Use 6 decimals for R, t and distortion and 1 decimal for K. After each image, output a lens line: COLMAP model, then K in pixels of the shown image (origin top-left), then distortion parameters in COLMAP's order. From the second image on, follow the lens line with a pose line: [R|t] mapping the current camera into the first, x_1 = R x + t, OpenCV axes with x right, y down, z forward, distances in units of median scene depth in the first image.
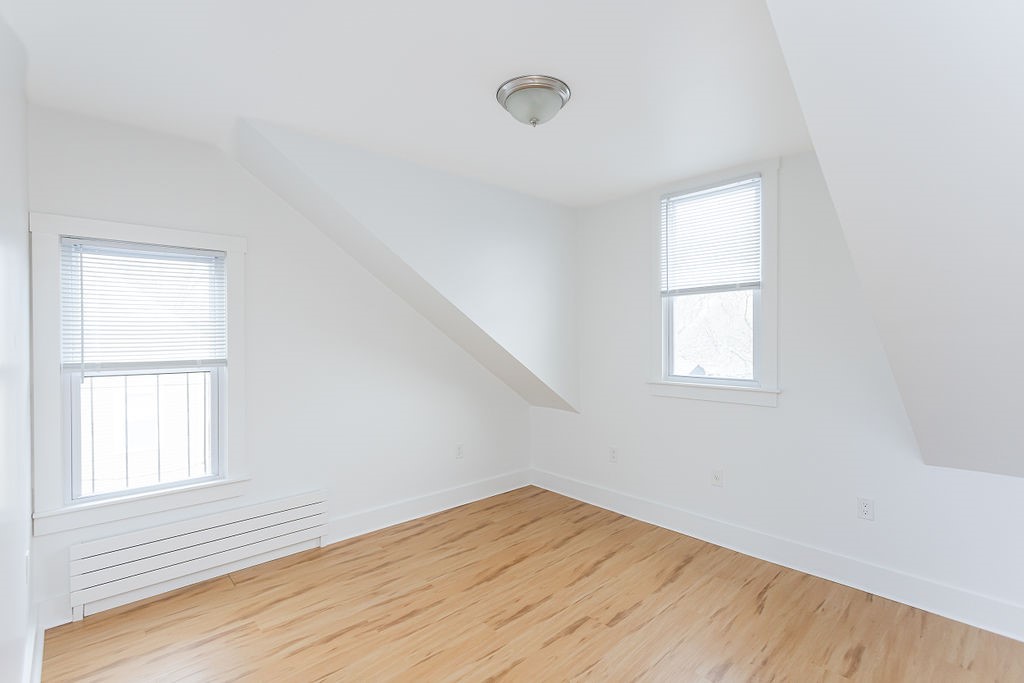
lens RADIAL K [[482.7, 0, 529.9], [0, 482.7, 333.7], [0, 0, 1]] dist [0.001317, -0.000365]
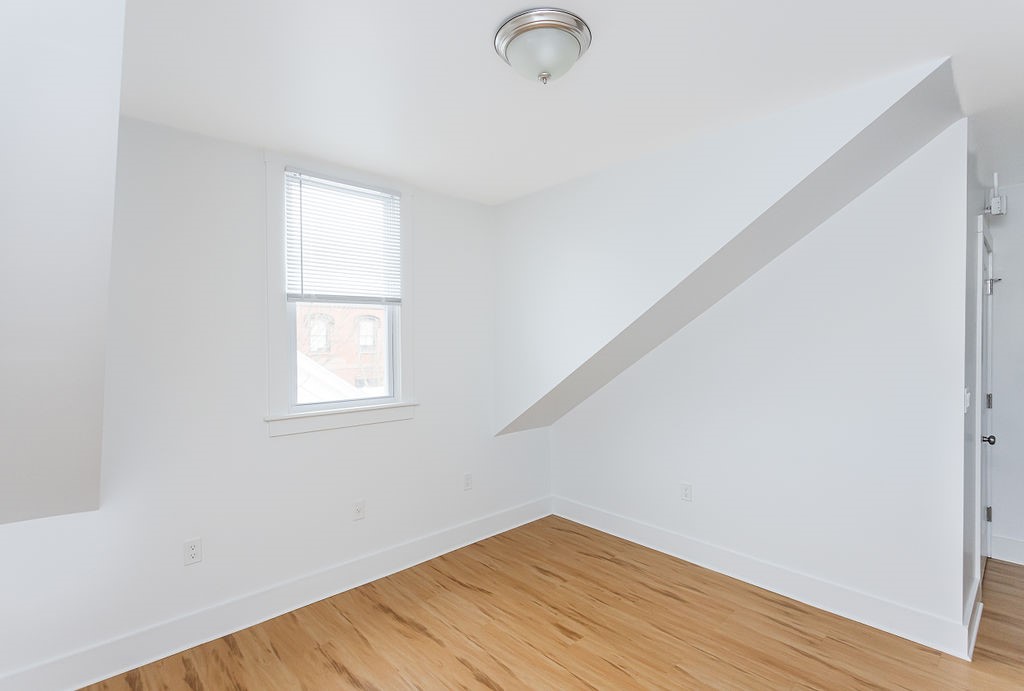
lens RADIAL K [[481.3, 0, 512.0], [0, 481.3, 345.5], [0, 0, 1]] dist [0.002108, 0.000161]
pose [[0.009734, 0.002377, 0.999950, -0.531798], [0.004929, 0.999985, -0.002425, -0.005296], [-0.999940, 0.004953, 0.009722, 0.743378]]
